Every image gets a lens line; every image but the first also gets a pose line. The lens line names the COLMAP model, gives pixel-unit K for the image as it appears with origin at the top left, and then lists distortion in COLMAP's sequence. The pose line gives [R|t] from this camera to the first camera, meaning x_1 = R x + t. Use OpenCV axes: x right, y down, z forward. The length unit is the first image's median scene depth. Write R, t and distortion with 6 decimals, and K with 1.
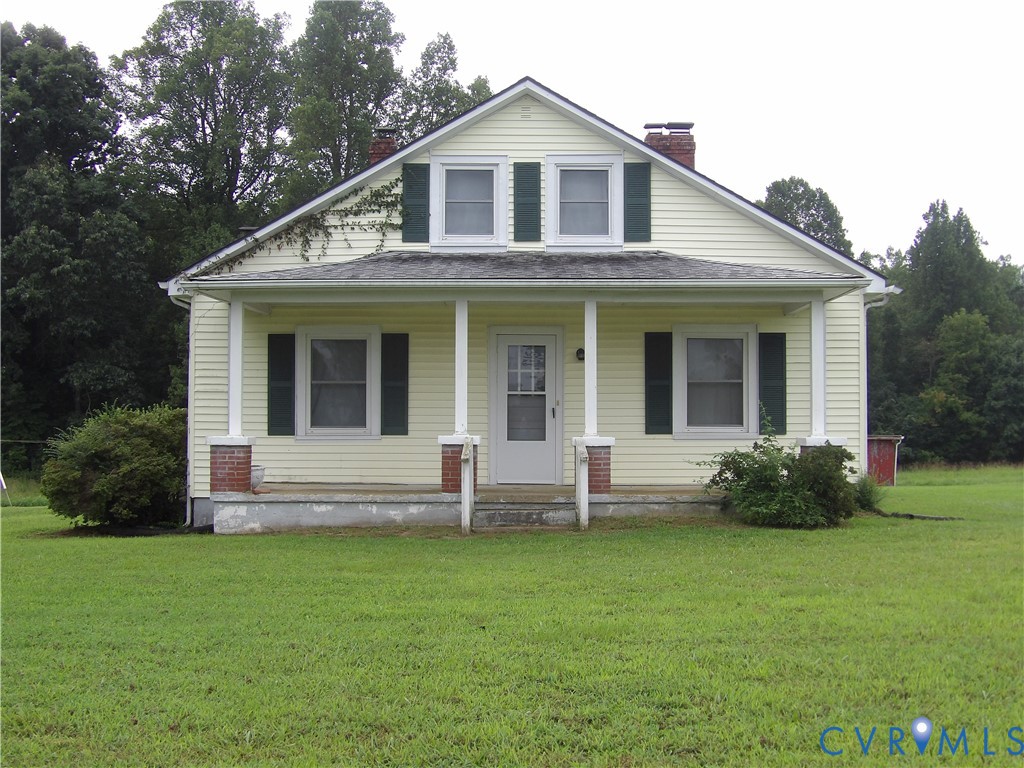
lens RADIAL K [[1351.3, 0, 512.0], [0, 1351.3, 384.0], [0, 0, 1]] dist [0.176211, -0.002824]
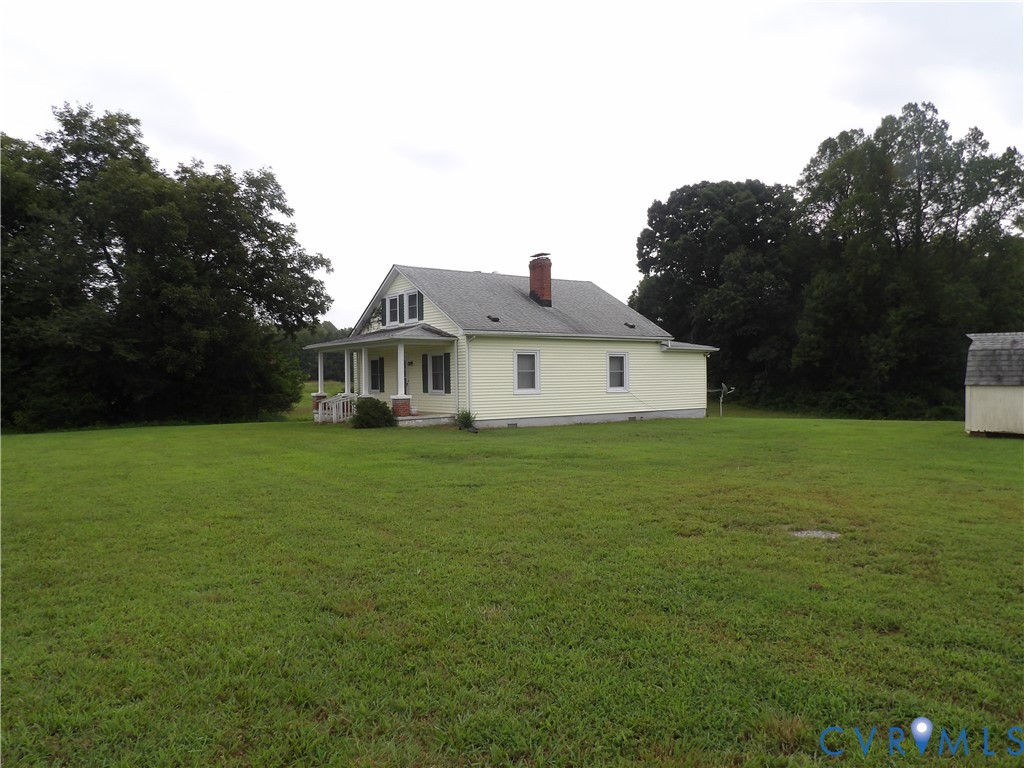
lens RADIAL K [[725.2, 0, 512.0], [0, 725.2, 384.0], [0, 0, 1]] dist [-0.040283, 0.040923]
pose [[0.669212, -0.016556, -0.742887, 1.226014], [0.046475, 0.998727, 0.019609, -0.000776], [0.741617, -0.047648, 0.669130, 0.180773]]
